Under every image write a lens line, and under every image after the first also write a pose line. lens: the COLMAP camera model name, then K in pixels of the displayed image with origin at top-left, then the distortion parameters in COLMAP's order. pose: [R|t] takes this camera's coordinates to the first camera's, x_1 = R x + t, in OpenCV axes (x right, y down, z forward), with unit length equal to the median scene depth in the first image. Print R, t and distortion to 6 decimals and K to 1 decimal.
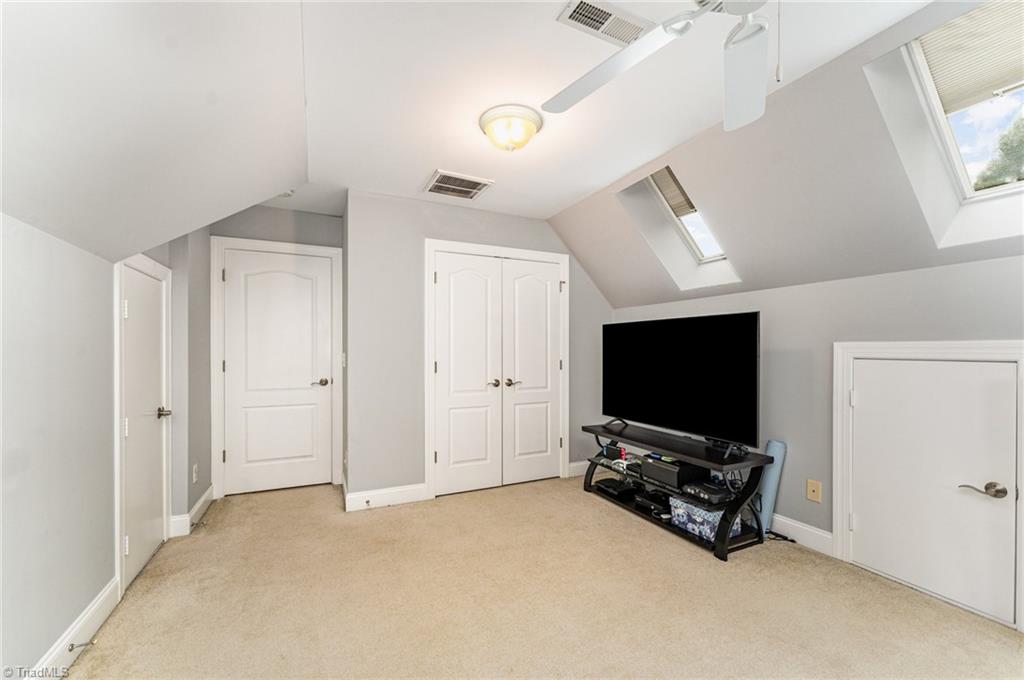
lens RADIAL K [[433.5, 0, 515.3], [0, 433.5, 346.7], [0, 0, 1]] dist [0.000513, 0.000020]
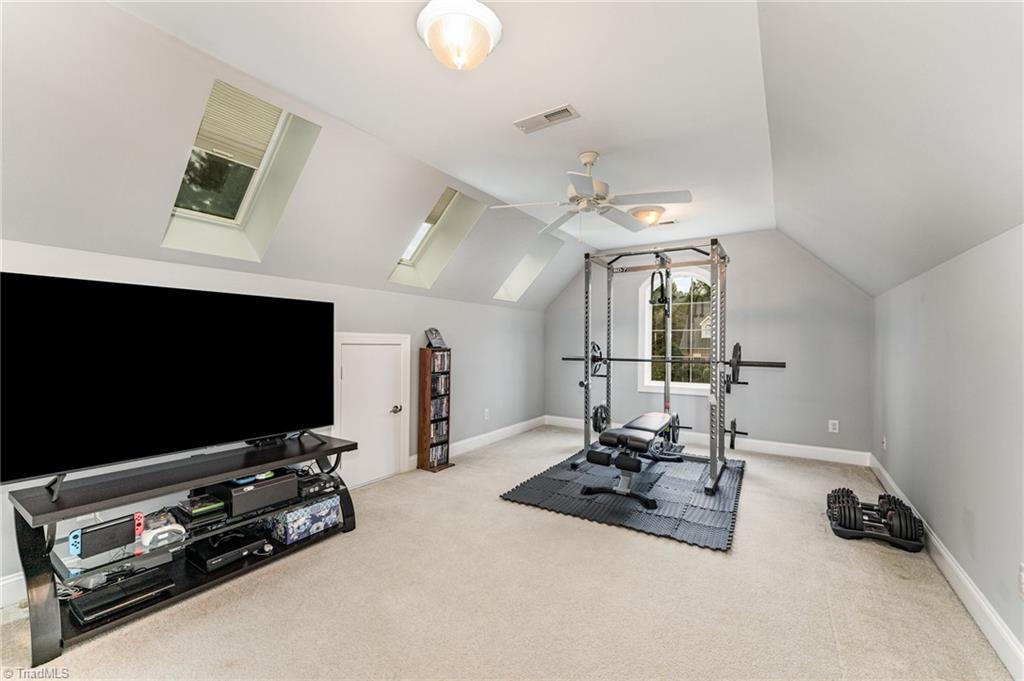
lens RADIAL K [[411.5, 0, 512.1], [0, 411.5, 342.0], [0, 0, 1]] dist [-0.002873, -0.000201]
pose [[-0.508786, -0.008177, 0.860854, -0.554686], [-0.015576, 0.999879, 0.000292, 0.012008], [-0.860752, -0.013261, -0.508851, 1.075063]]
